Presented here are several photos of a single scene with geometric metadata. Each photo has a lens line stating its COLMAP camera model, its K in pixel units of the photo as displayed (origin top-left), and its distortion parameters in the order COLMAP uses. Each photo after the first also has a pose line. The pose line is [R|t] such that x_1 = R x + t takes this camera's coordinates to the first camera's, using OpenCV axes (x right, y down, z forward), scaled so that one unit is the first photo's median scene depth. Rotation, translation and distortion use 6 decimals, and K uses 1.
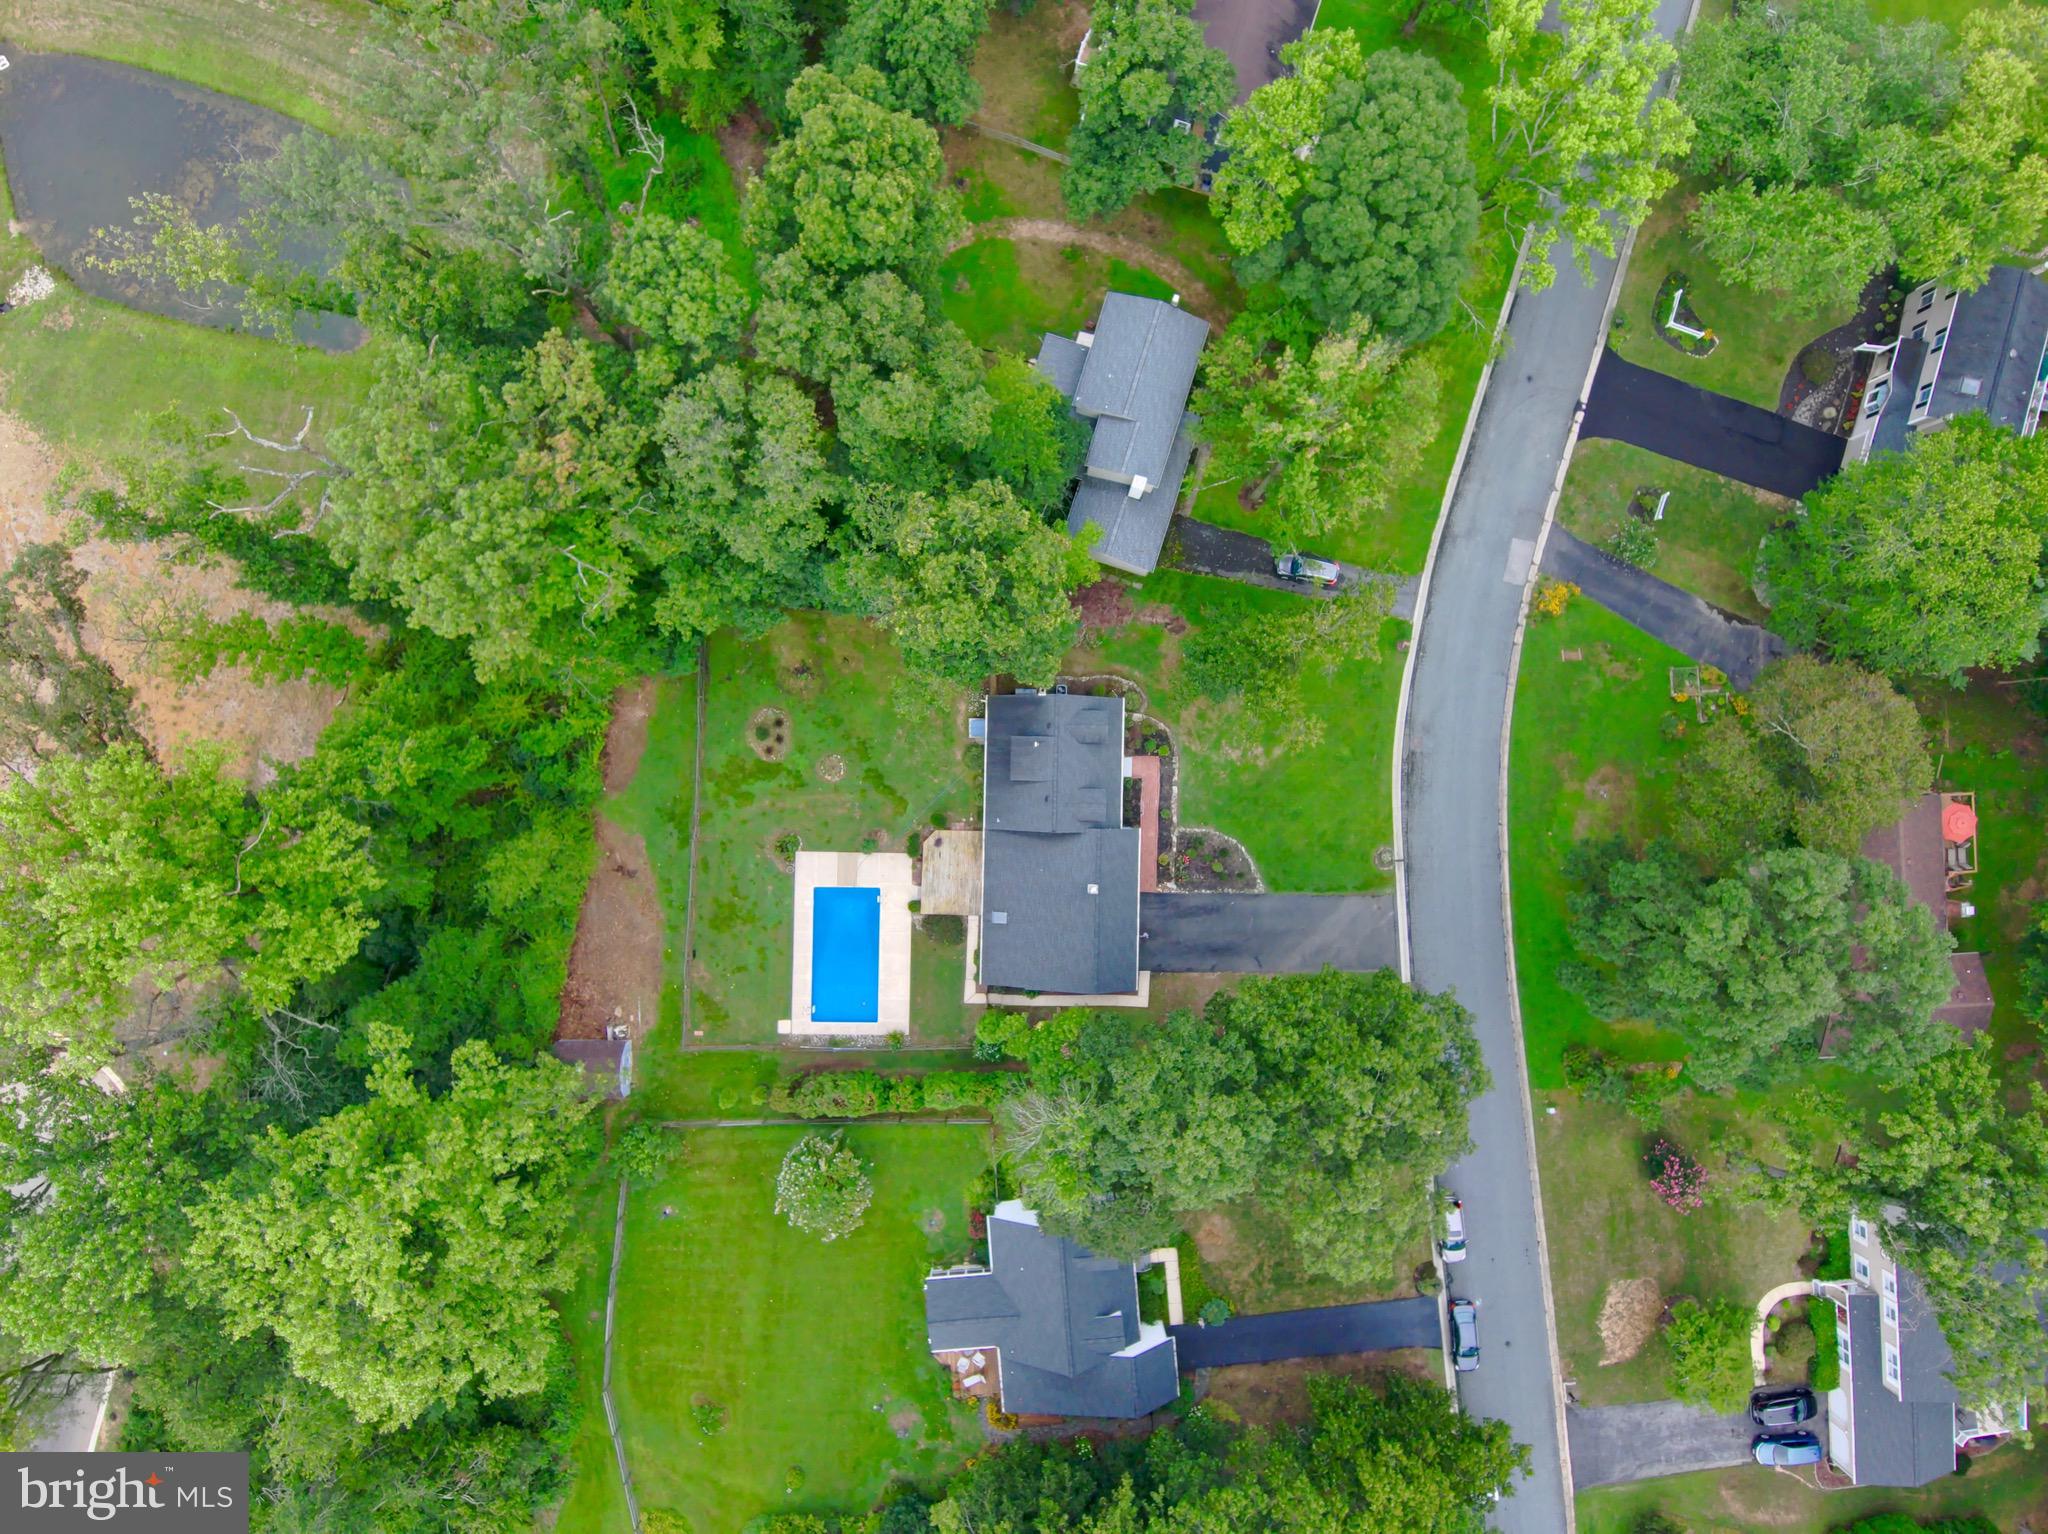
lens RADIAL K [[1202.4, 0, 1024.9], [0, 1202.4, 766.6], [0, 0, 1]] dist [0.105077, -0.145987]
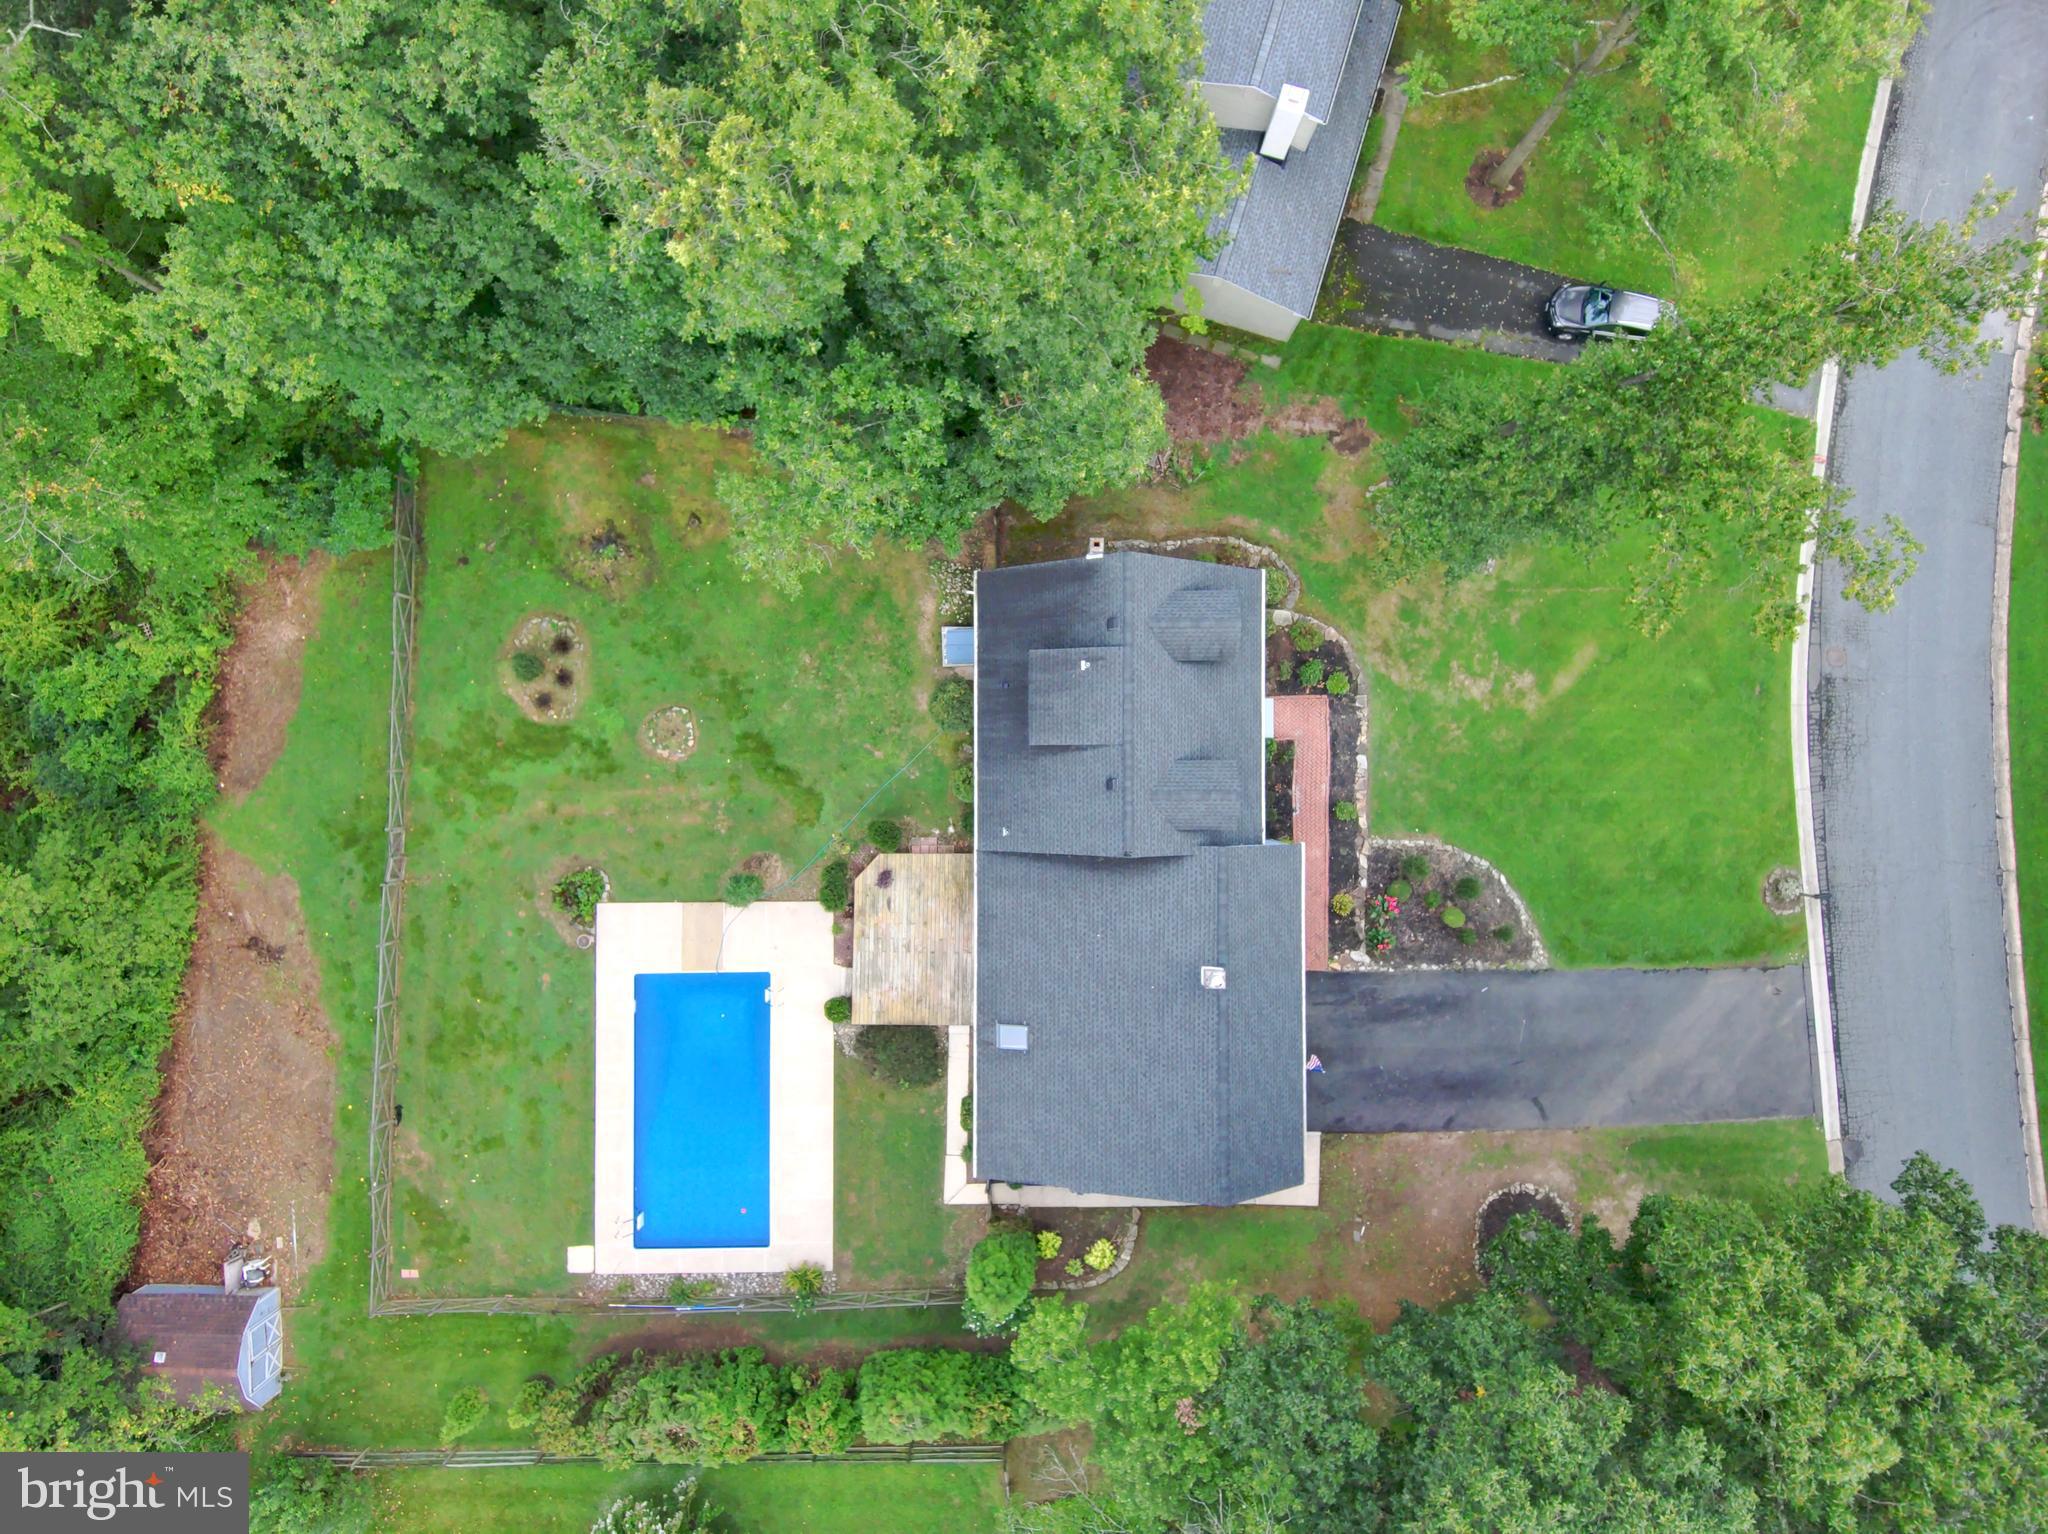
lens RADIAL K [[1202.4, 0, 1024.9], [0, 1202.4, 766.6], [0, 0, 1]] dist [0.105077, -0.145987]
pose [[0.999751, -0.021206, -0.006959, -0.010205], [0.021193, 0.999773, -0.001986, 0.019360], [0.006999, 0.001838, 0.999974, 0.508379]]
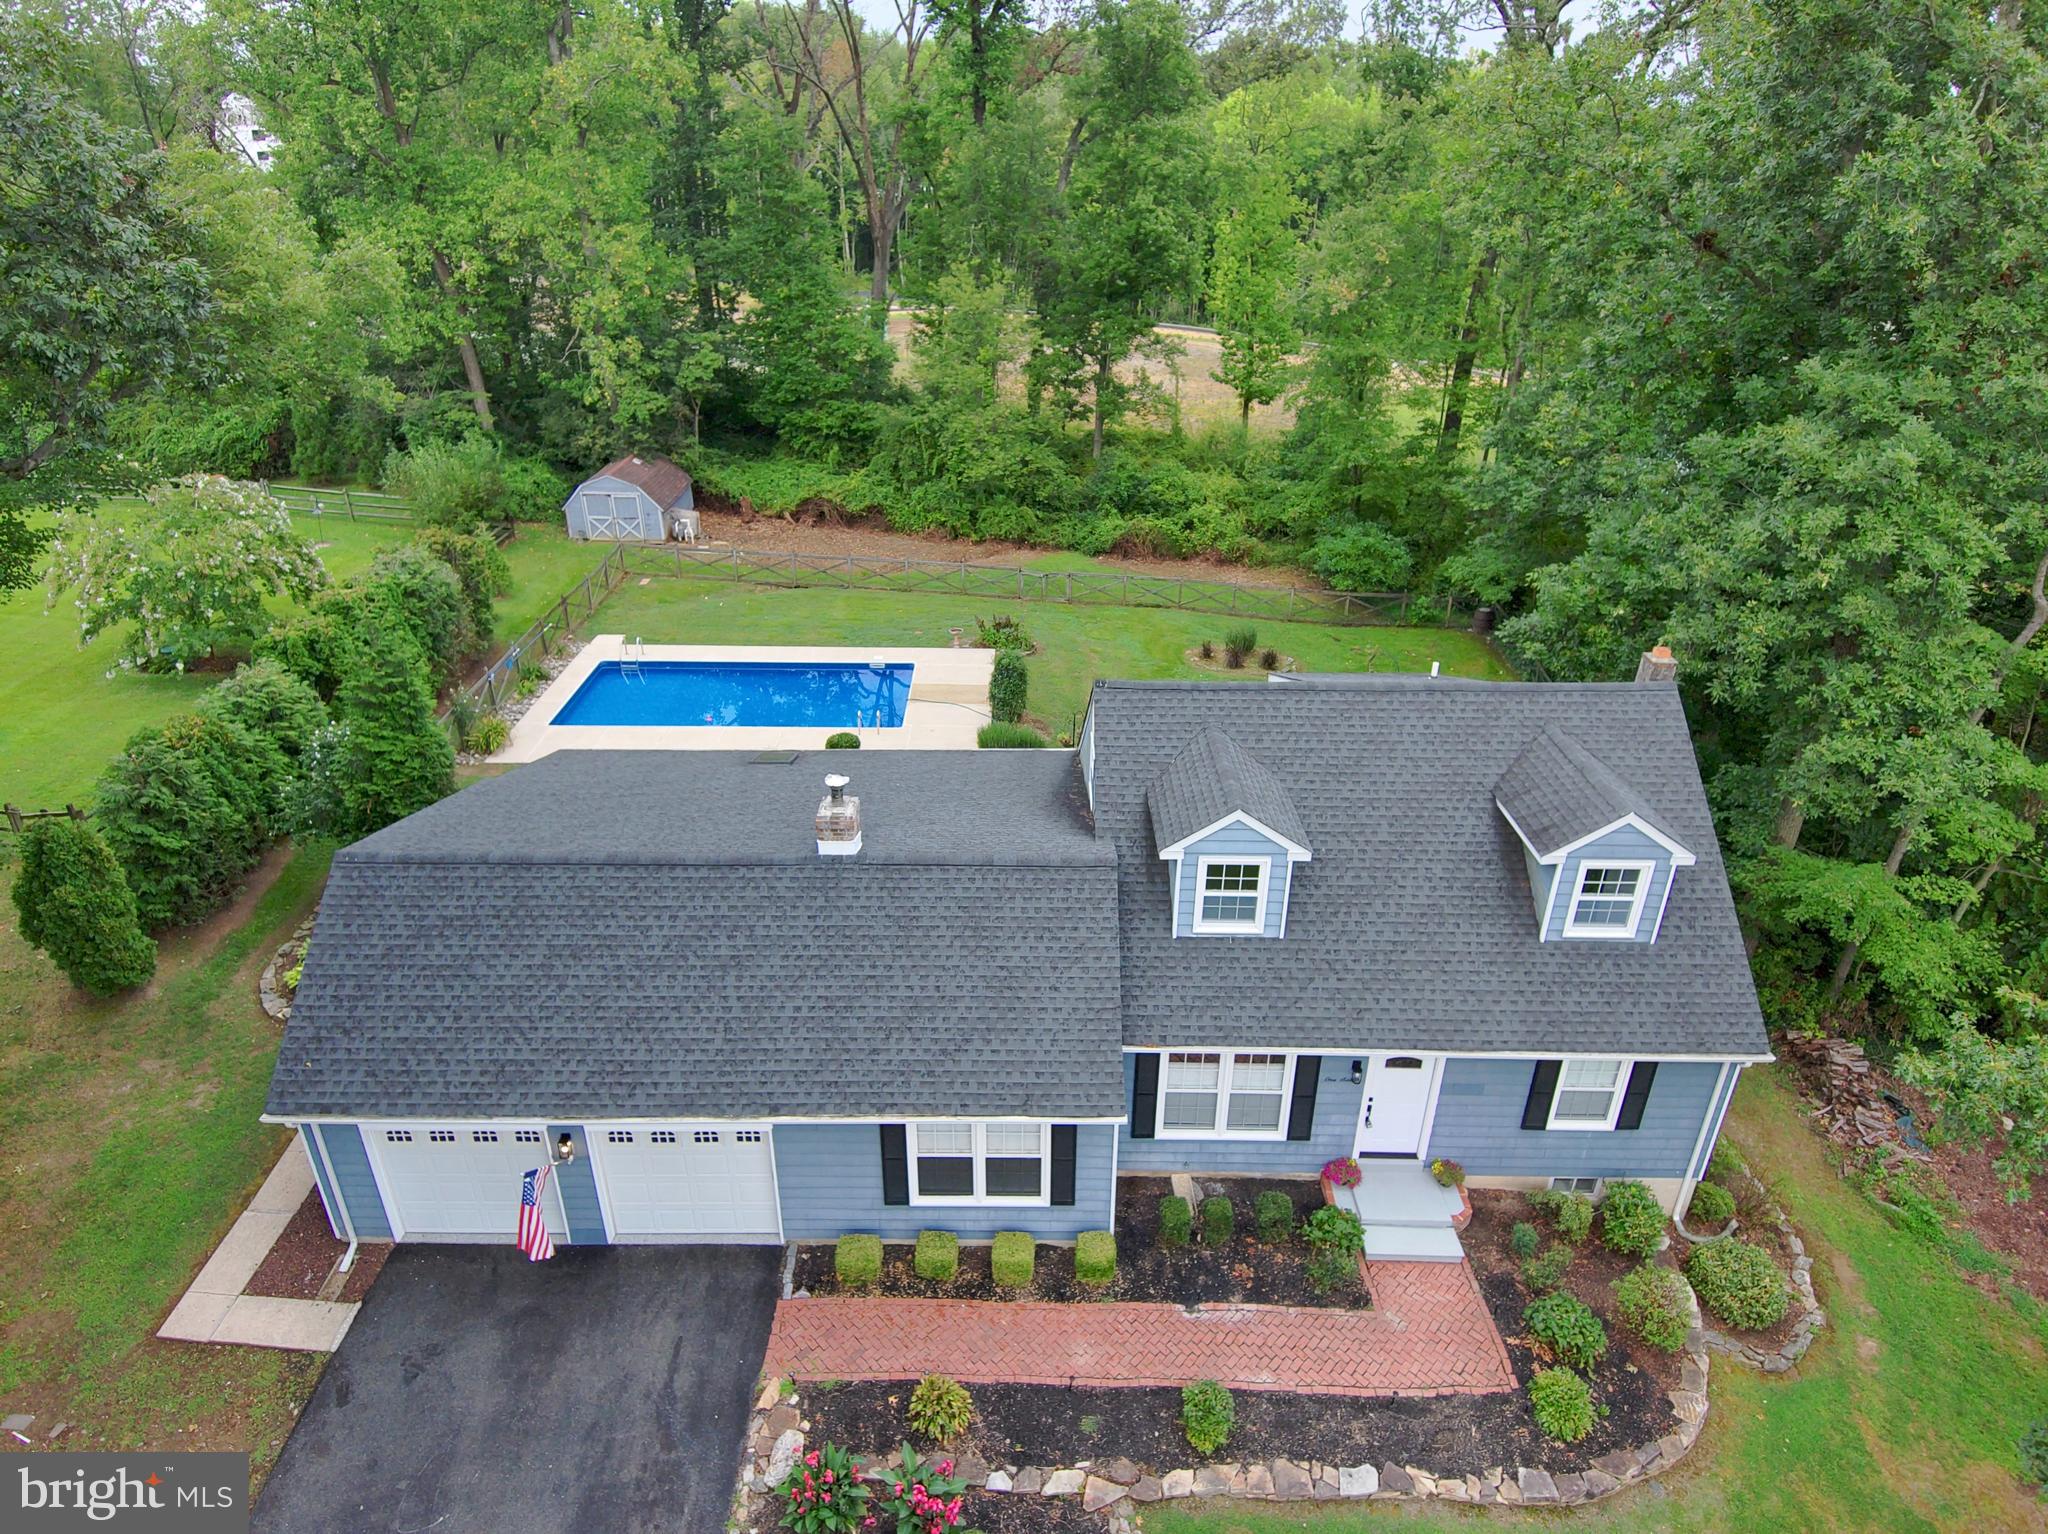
lens RADIAL K [[1202.4, 0, 1024.9], [0, 1202.4, 766.6], [0, 0, 1]] dist [0.105077, -0.145987]
pose [[0.019814, 0.450601, -0.892506, 0.232777], [-0.999793, 0.004849, -0.019748, 0.068847], [-0.004571, 0.892712, 0.450604, 0.845033]]
